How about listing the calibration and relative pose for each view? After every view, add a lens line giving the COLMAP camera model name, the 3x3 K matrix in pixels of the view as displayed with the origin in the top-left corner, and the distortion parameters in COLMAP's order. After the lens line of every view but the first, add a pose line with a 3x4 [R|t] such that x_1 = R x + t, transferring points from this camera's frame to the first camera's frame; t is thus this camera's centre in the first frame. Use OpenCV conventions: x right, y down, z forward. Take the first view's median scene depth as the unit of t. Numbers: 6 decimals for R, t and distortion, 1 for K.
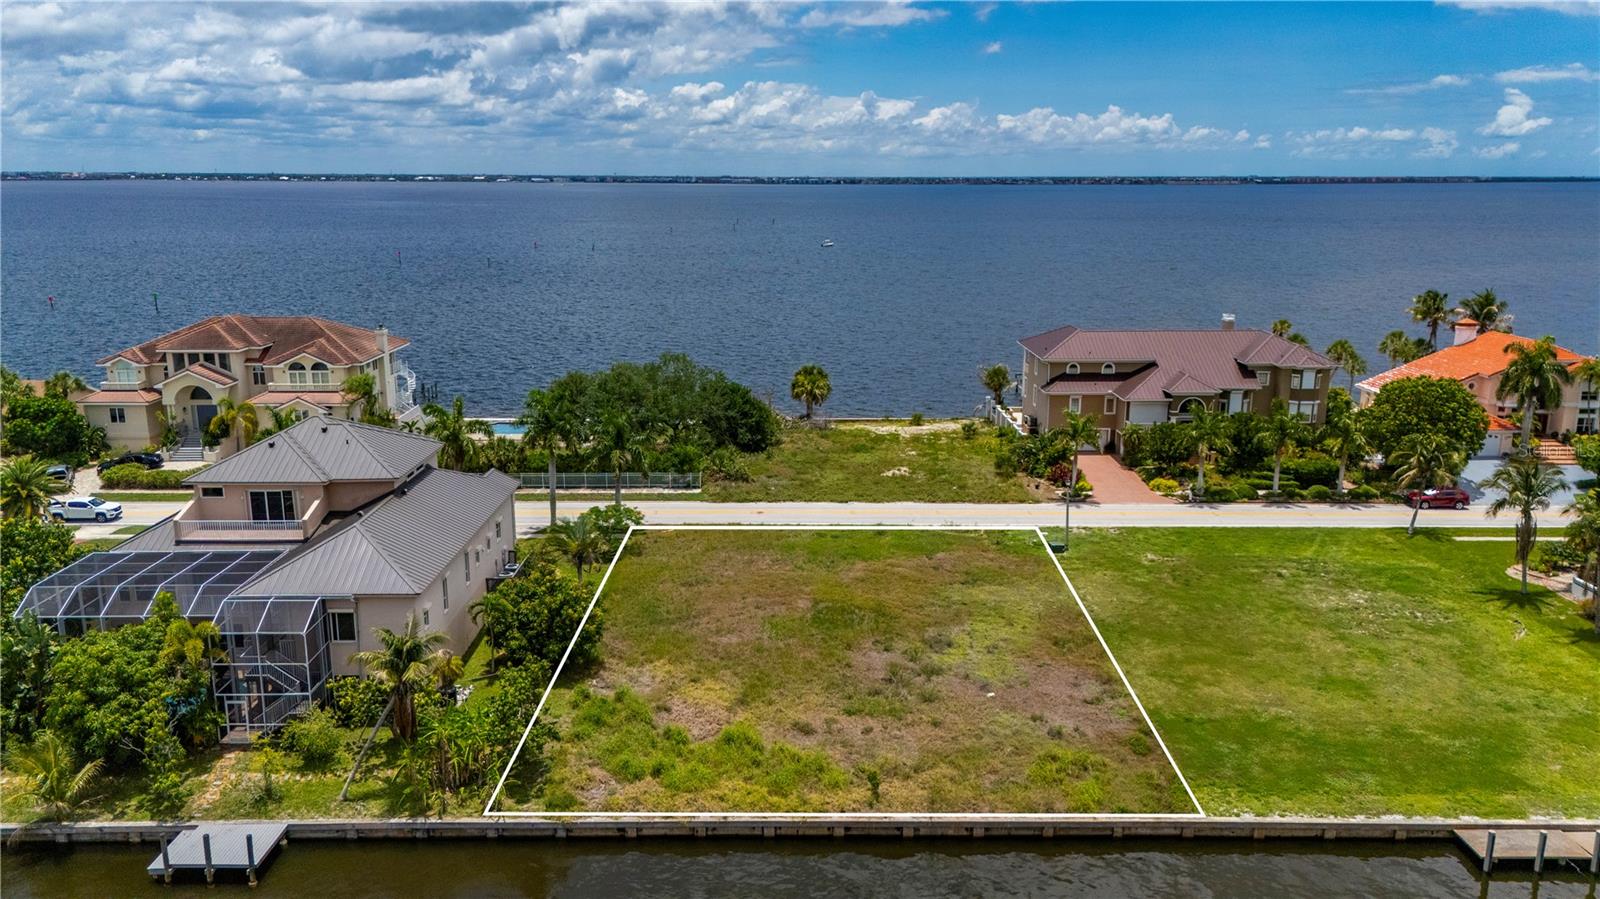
lens RADIAL K [[1182.5, 0, 795.4], [0, 1182.5, 446.7], [0, 0, 1]] dist [0.062431, -0.052684]
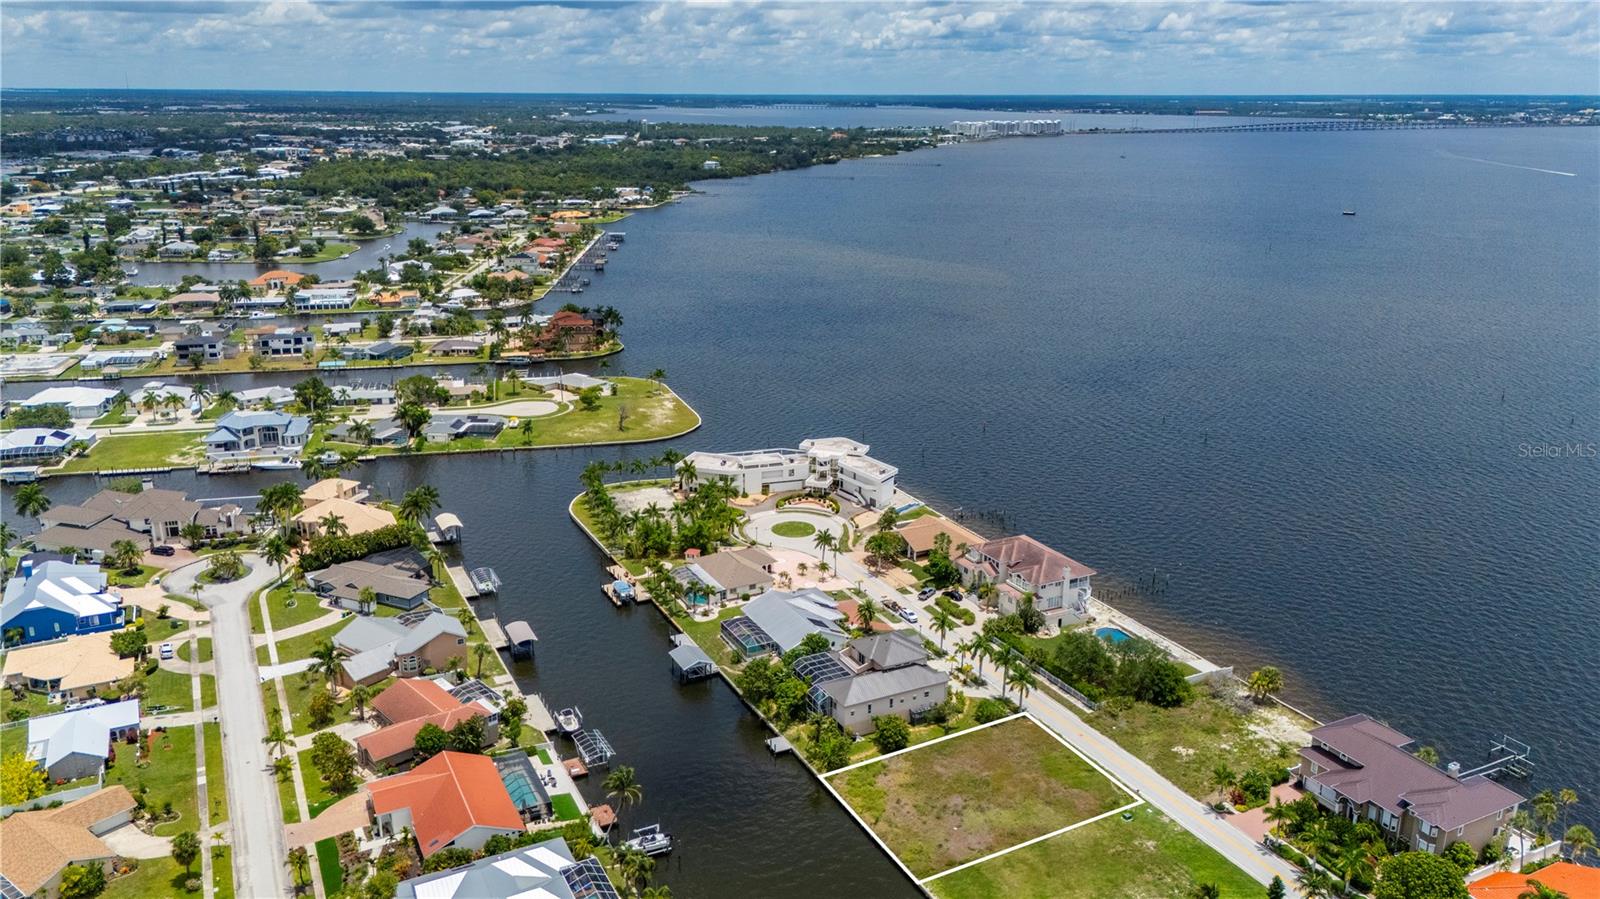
lens RADIAL K [[1182.5, 0, 797.7], [0, 1182.5, 434.3], [0, 0, 1]] dist [0.062431, -0.052684]
pose [[0.449456, 0.247357, -0.858373, 1.542658], [-0.203220, 0.964016, 0.171391, -0.778347], [0.869880, 0.097406, 0.483550, -0.561465]]
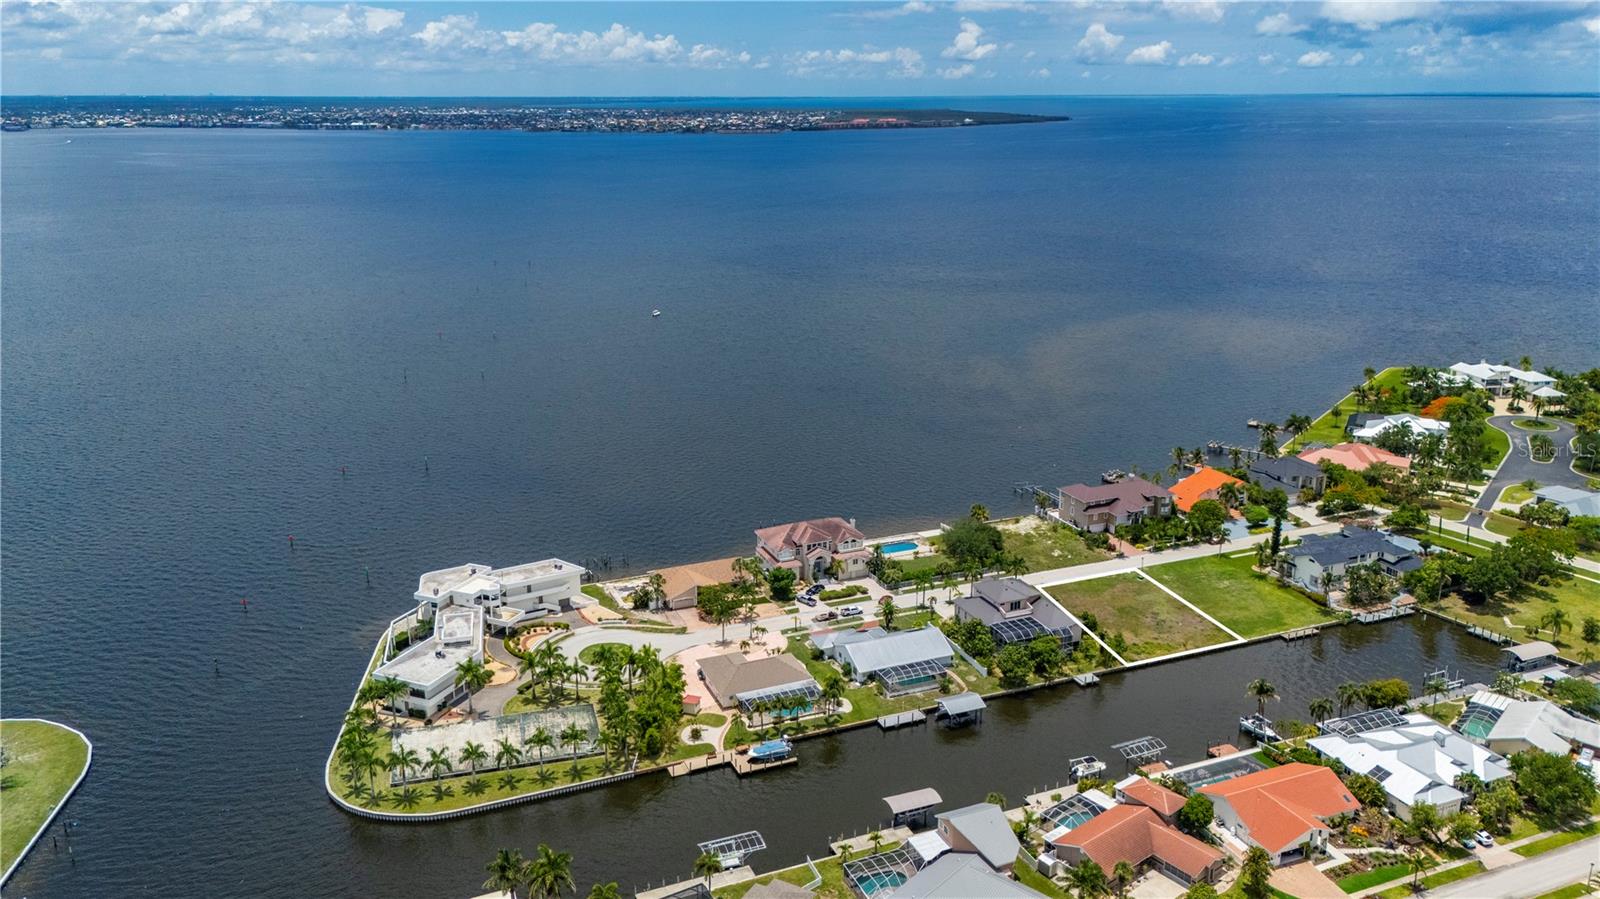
lens RADIAL K [[1182.5, 0, 796.0], [0, 1182.5, 453.0], [0, 0, 1]] dist [0.062431, -0.052684]
pose [[0.926051, -0.113276, 0.359996, -1.810335], [0.089310, 0.992574, 0.082582, -0.615392], [-0.366678, -0.044324, 0.929292, -1.715309]]
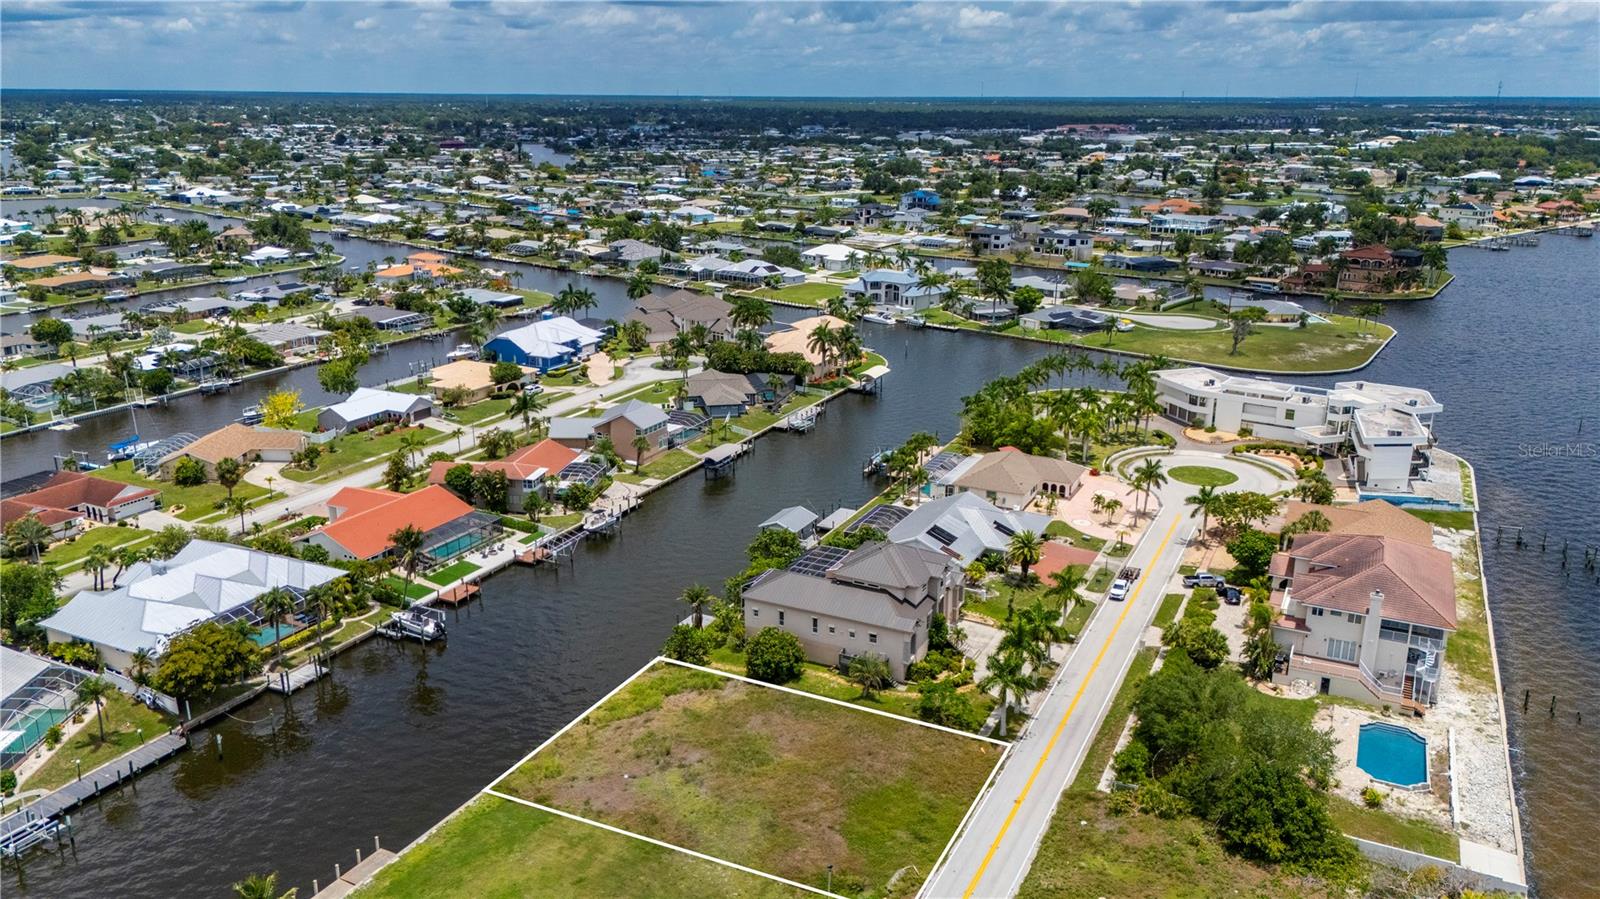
lens RADIAL K [[1182.5, 0, 802.9], [0, 1182.5, 438.2], [0, 0, 1]] dist [0.062431, -0.052684]
pose [[-0.443448, 0.246107, -0.861850, 1.041459], [-0.207054, 0.907427, 0.365657, -0.690056], [0.872057, 0.340599, -0.351439, 1.185115]]
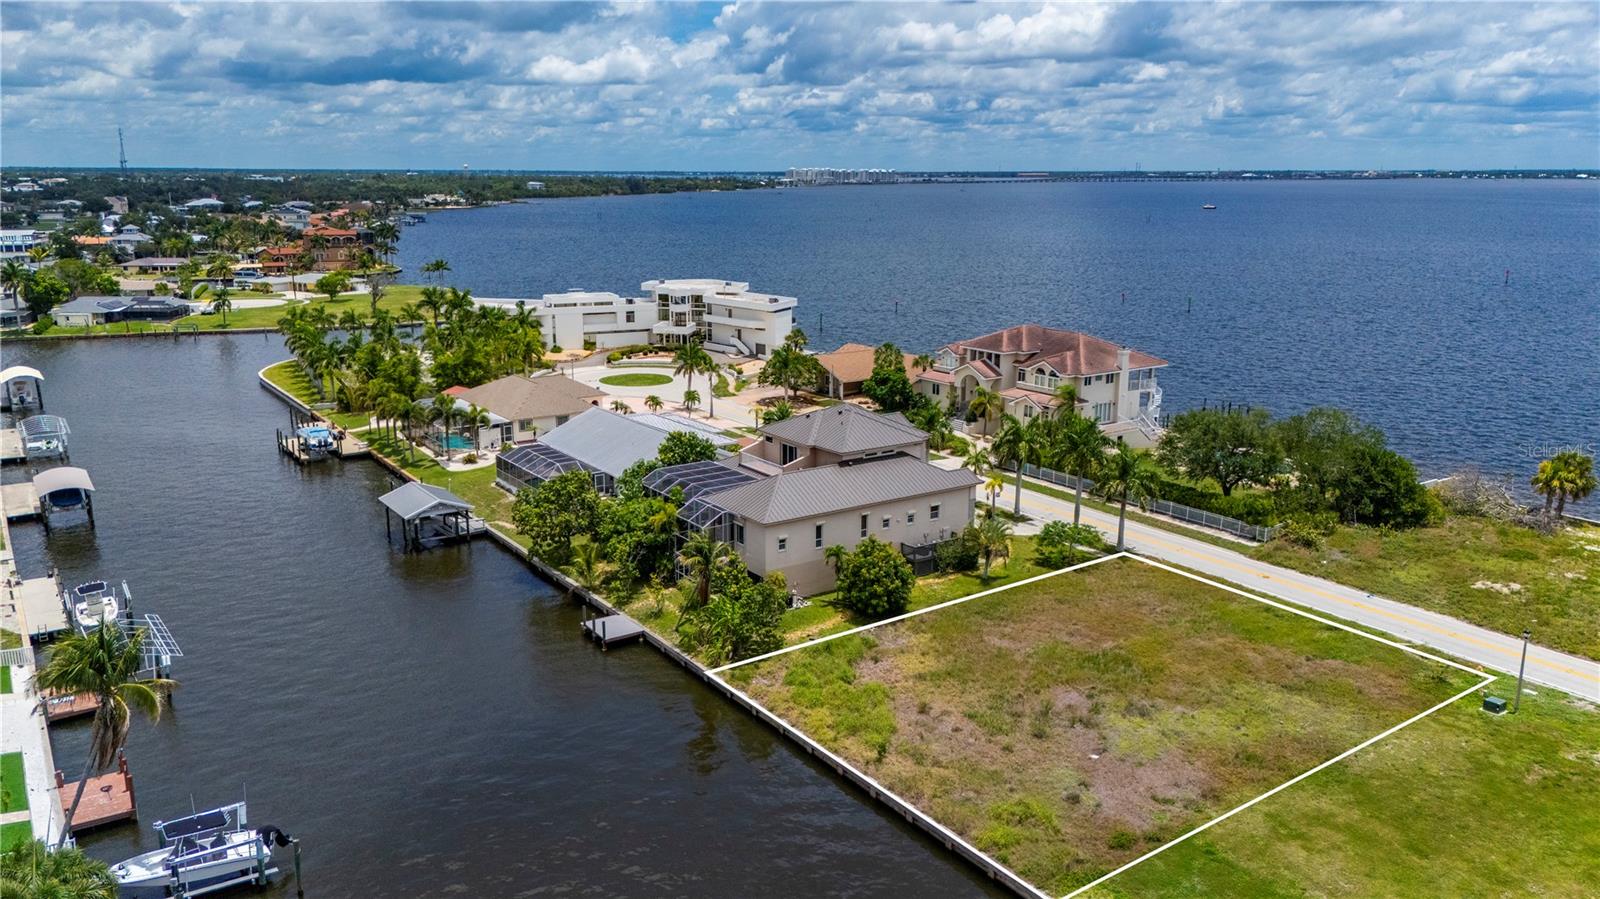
lens RADIAL K [[1182.5, 0, 799.1], [0, 1182.5, 455.3], [0, 0, 1]] dist [0.062431, -0.052684]
pose [[0.568135, 0.193319, -0.799907, 0.564991], [-0.186450, 0.976978, 0.103687, -0.079649], [0.801536, 0.090234, 0.591099, 0.095284]]
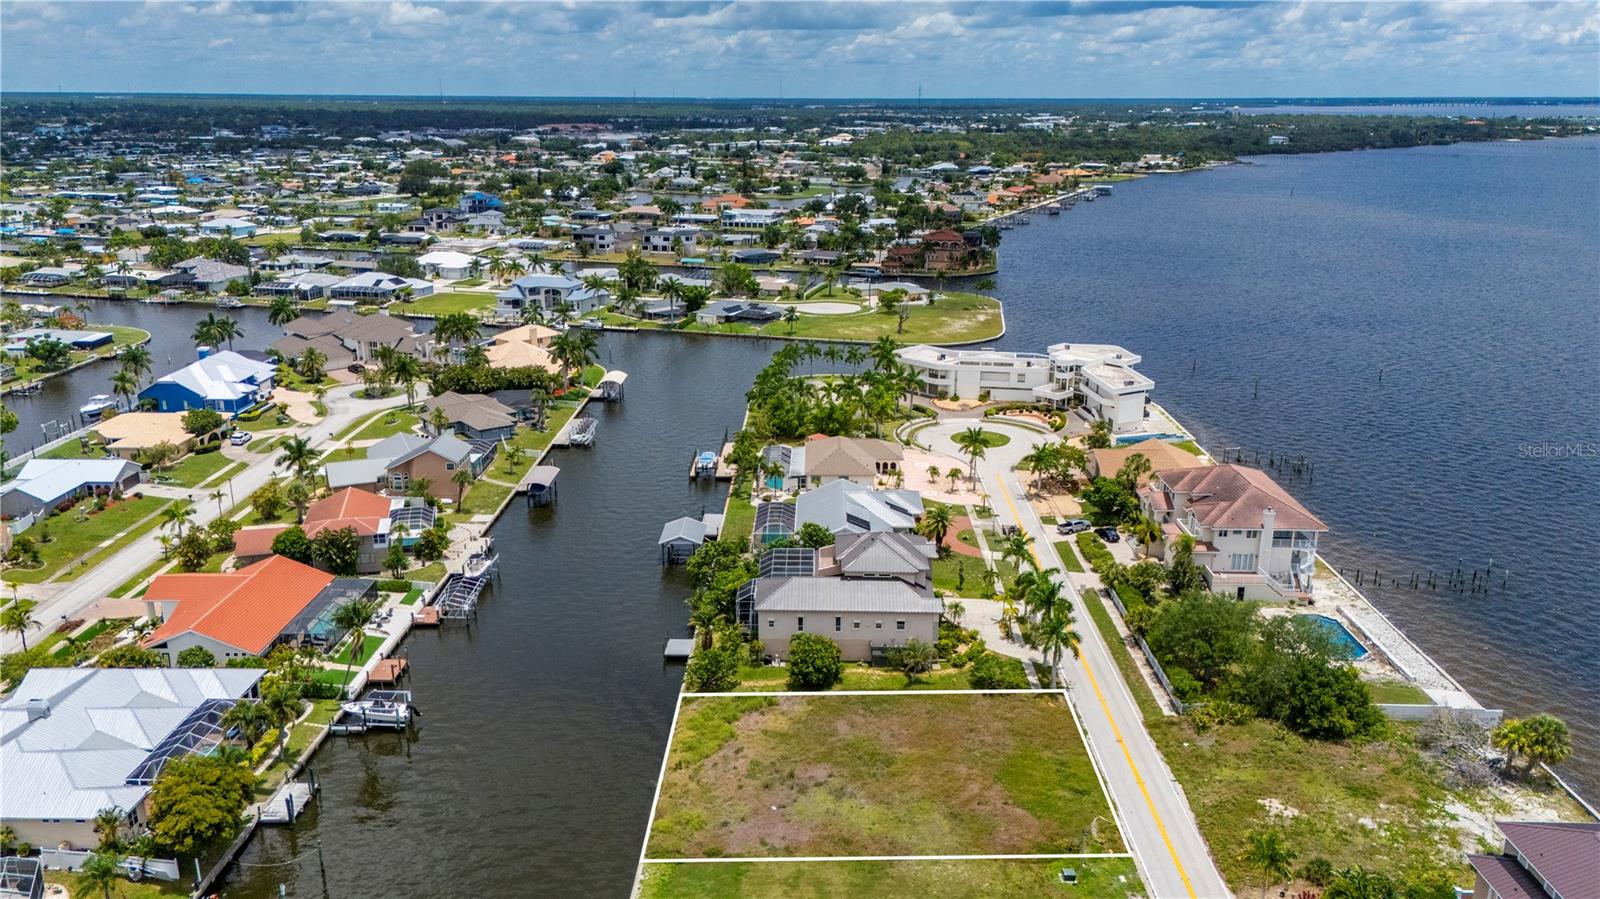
lens RADIAL K [[1182.5, 0, 800.3], [0, 1182.5, 426.4], [0, 0, 1]] dist [0.062431, -0.052684]
pose [[-0.020407, 0.267007, -0.963478, 1.188370], [-0.228397, 0.936952, 0.264493, -0.552421], [0.973354, 0.225453, 0.041863, 0.581204]]
